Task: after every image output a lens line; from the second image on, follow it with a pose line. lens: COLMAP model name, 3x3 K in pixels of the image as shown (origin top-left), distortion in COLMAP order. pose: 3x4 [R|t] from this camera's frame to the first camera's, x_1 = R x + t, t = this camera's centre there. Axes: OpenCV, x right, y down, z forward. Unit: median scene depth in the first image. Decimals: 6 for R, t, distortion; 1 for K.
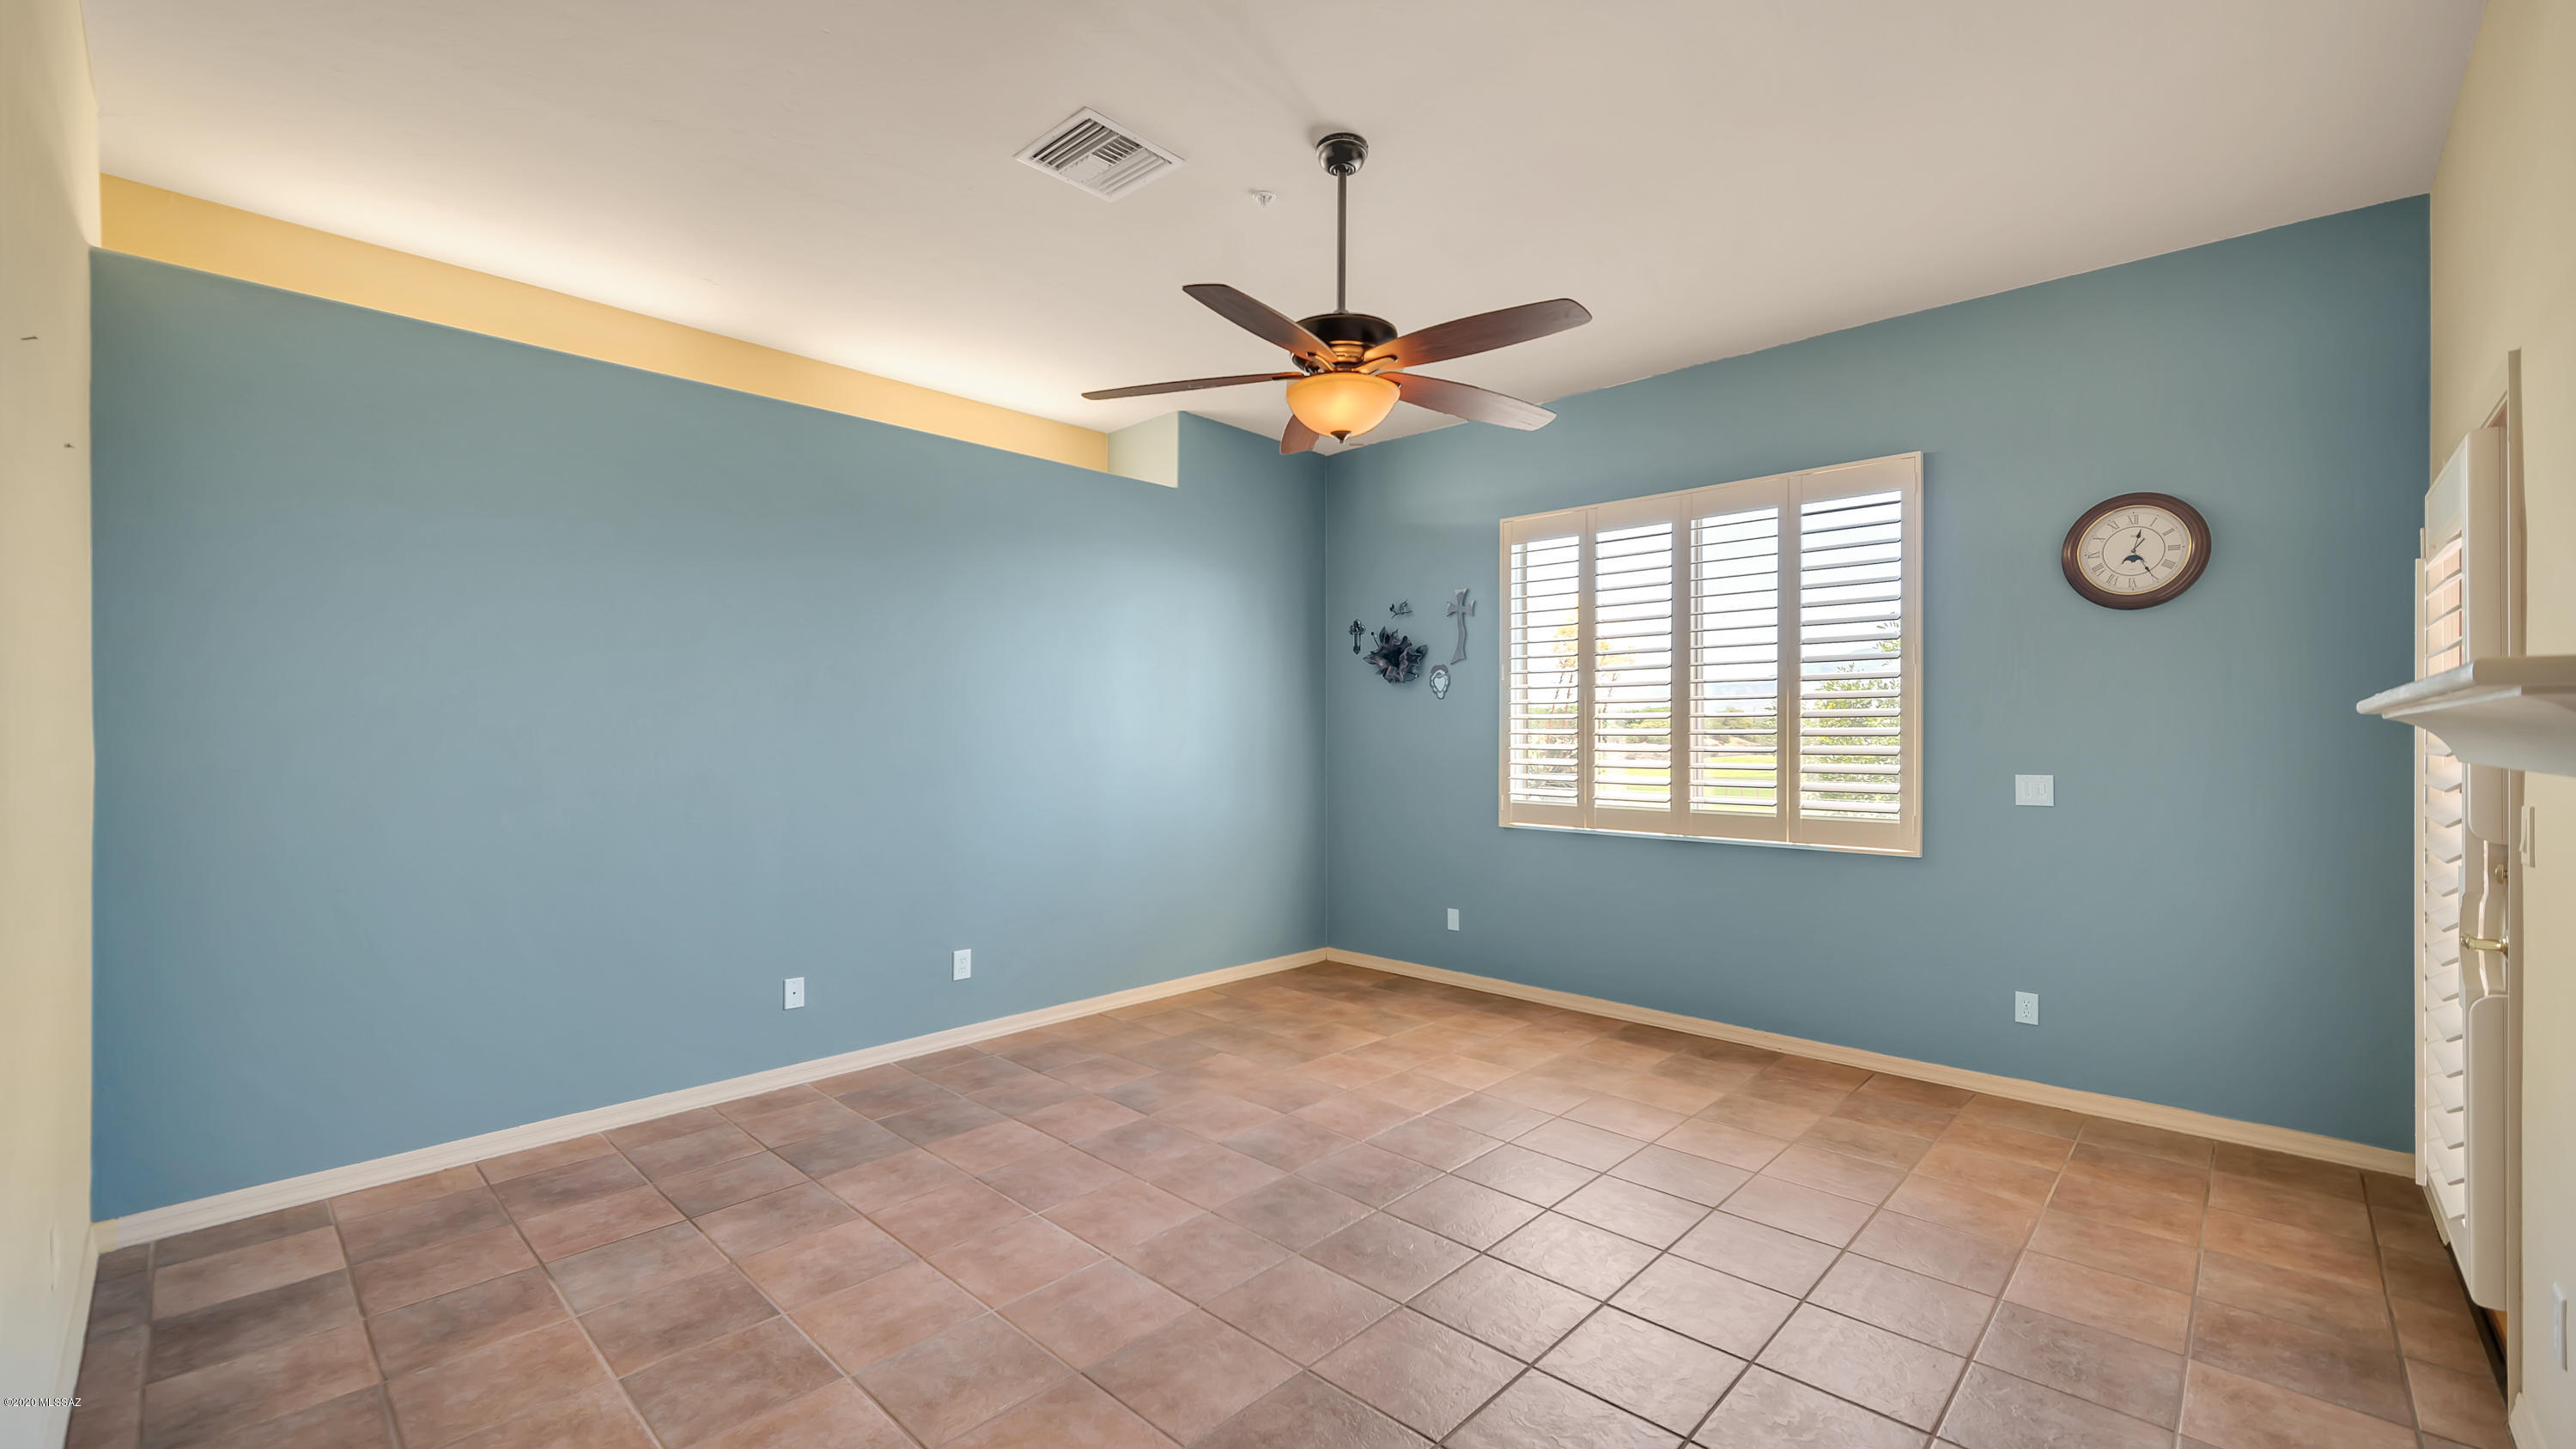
lens RADIAL K [[1036.0, 0, 1290.3], [0, 1036.0, 726.9], [0, 0, 1]] dist [-0.002317, -0.000077]
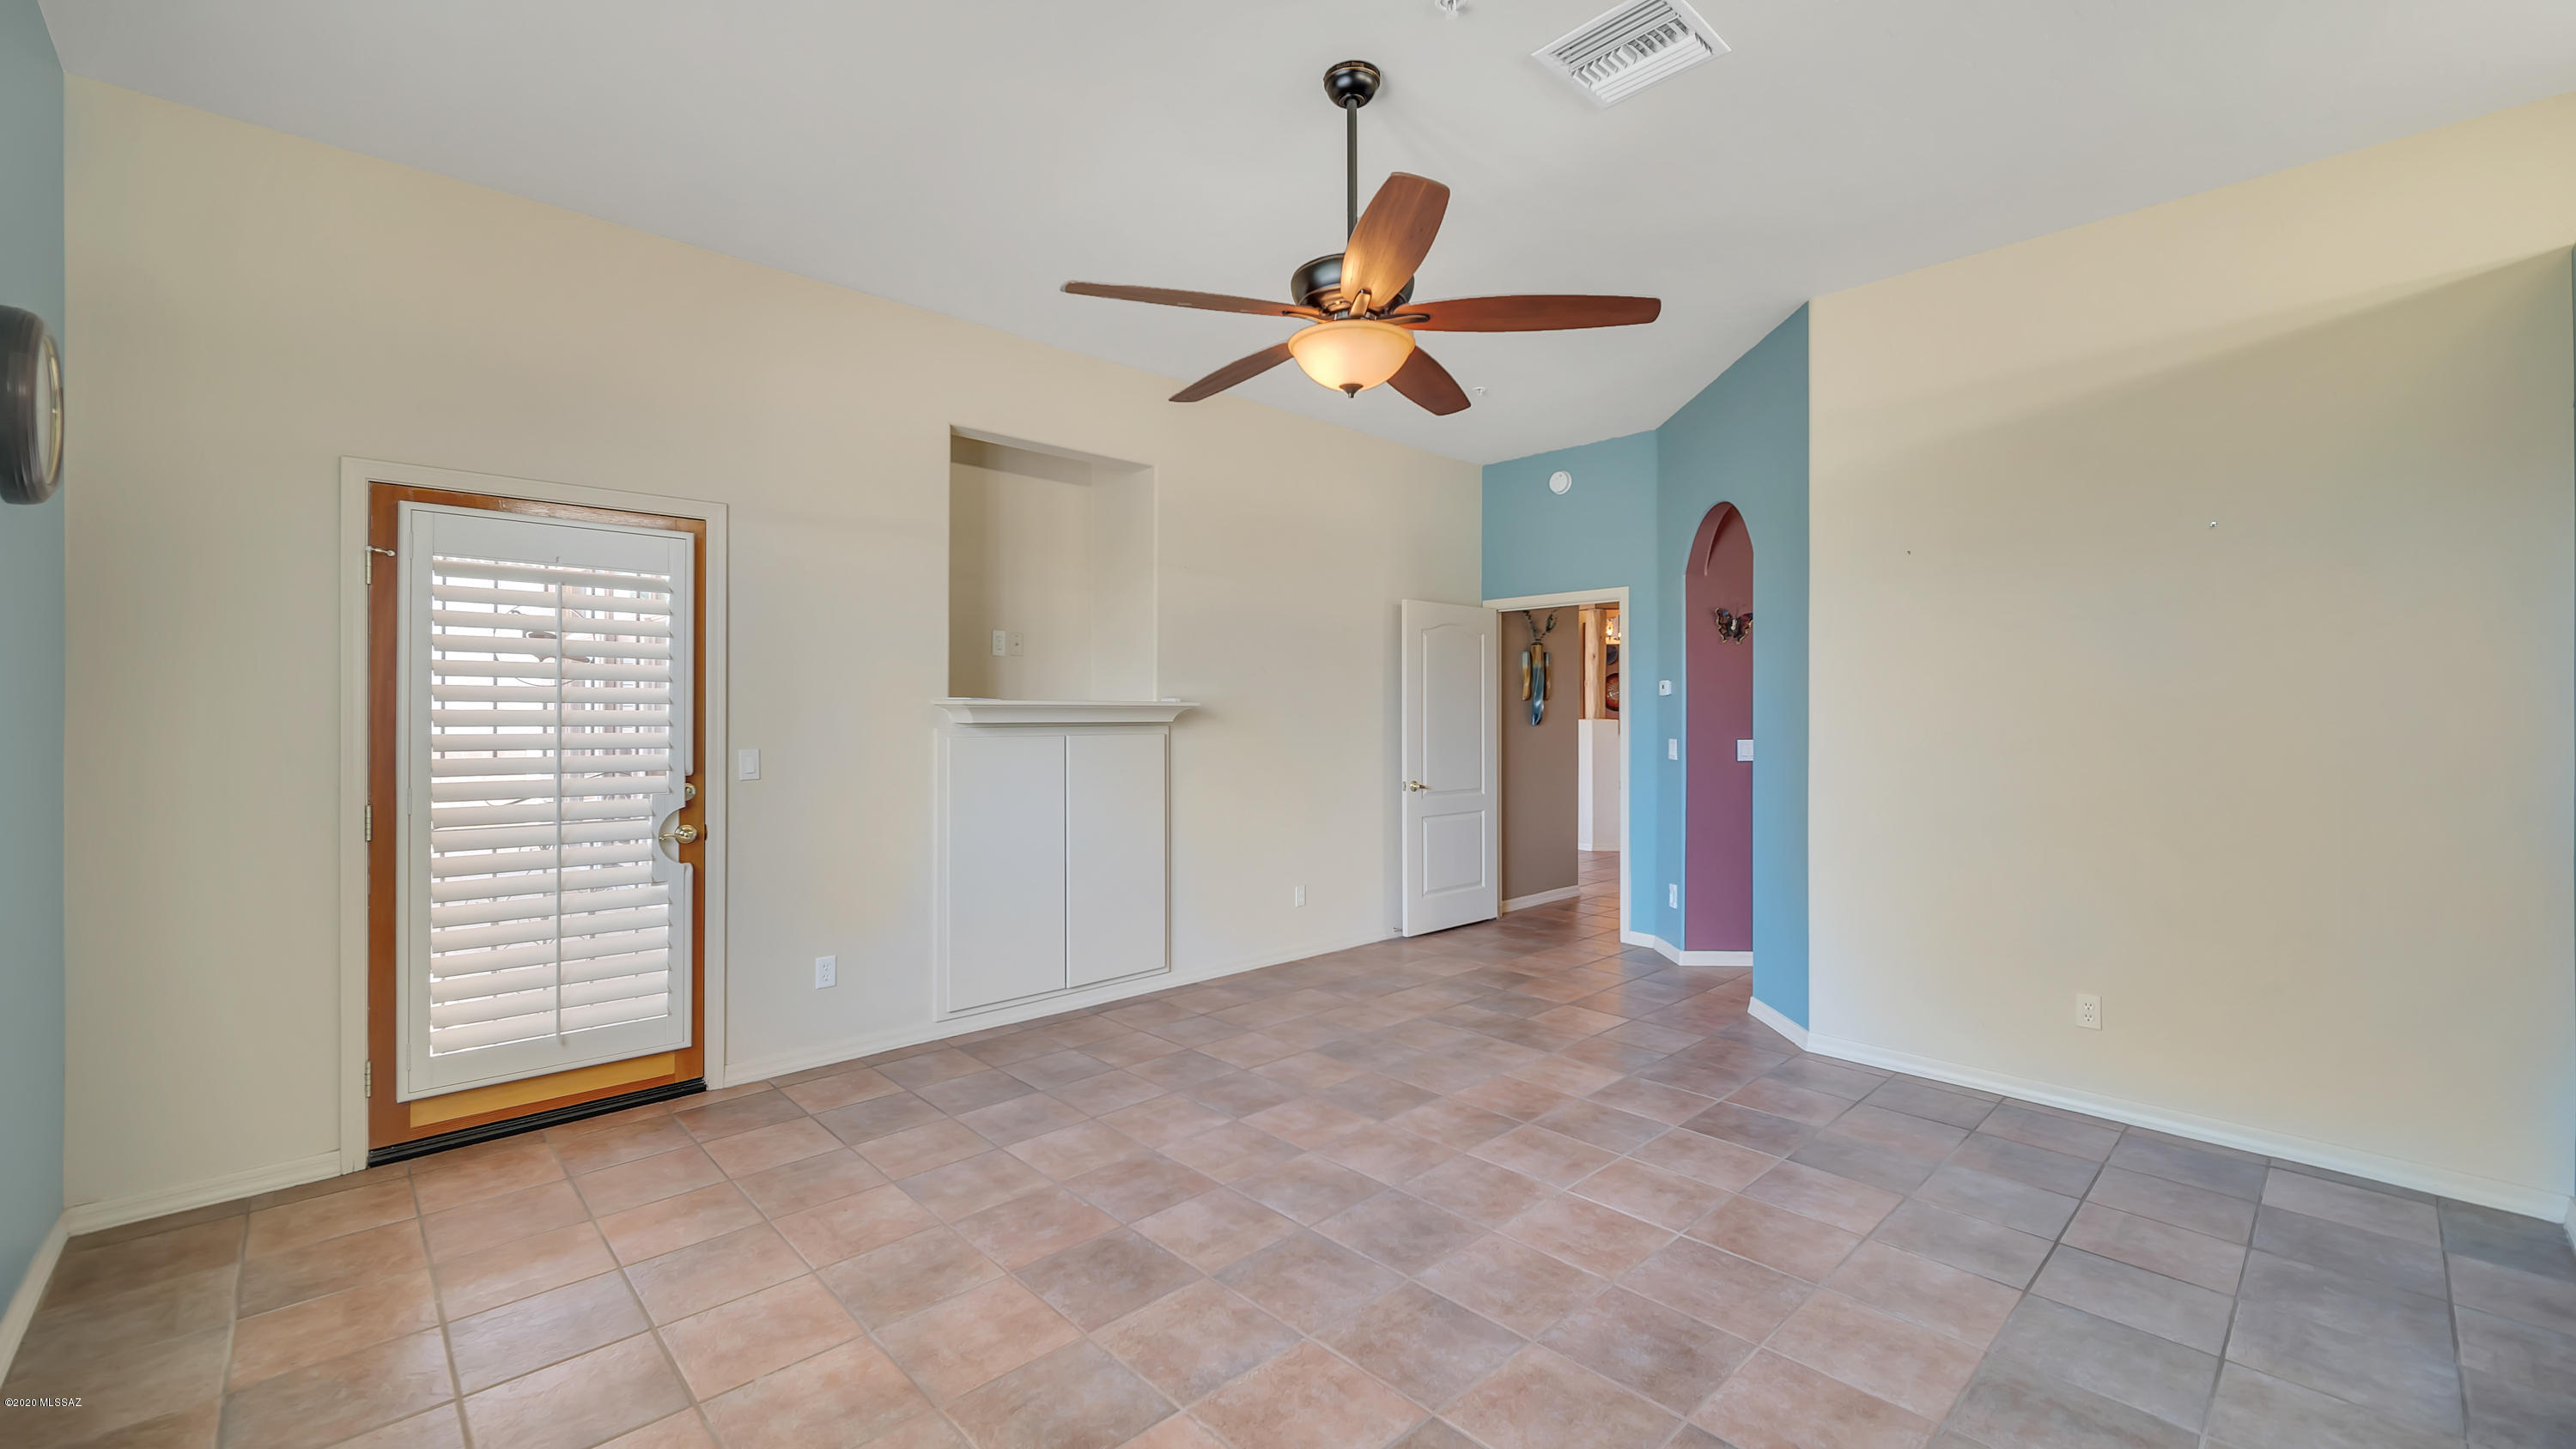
lens RADIAL K [[1036.0, 0, 1285.8], [0, 1036.0, 718.5], [0, 0, 1]] dist [-0.002317, -0.000077]
pose [[-0.998473, -0.004040, 0.055090, 0.056266], [-0.004134, 0.999990, -0.001596, 0.011723], [-0.055083, -0.001821, -0.998480, 1.930112]]
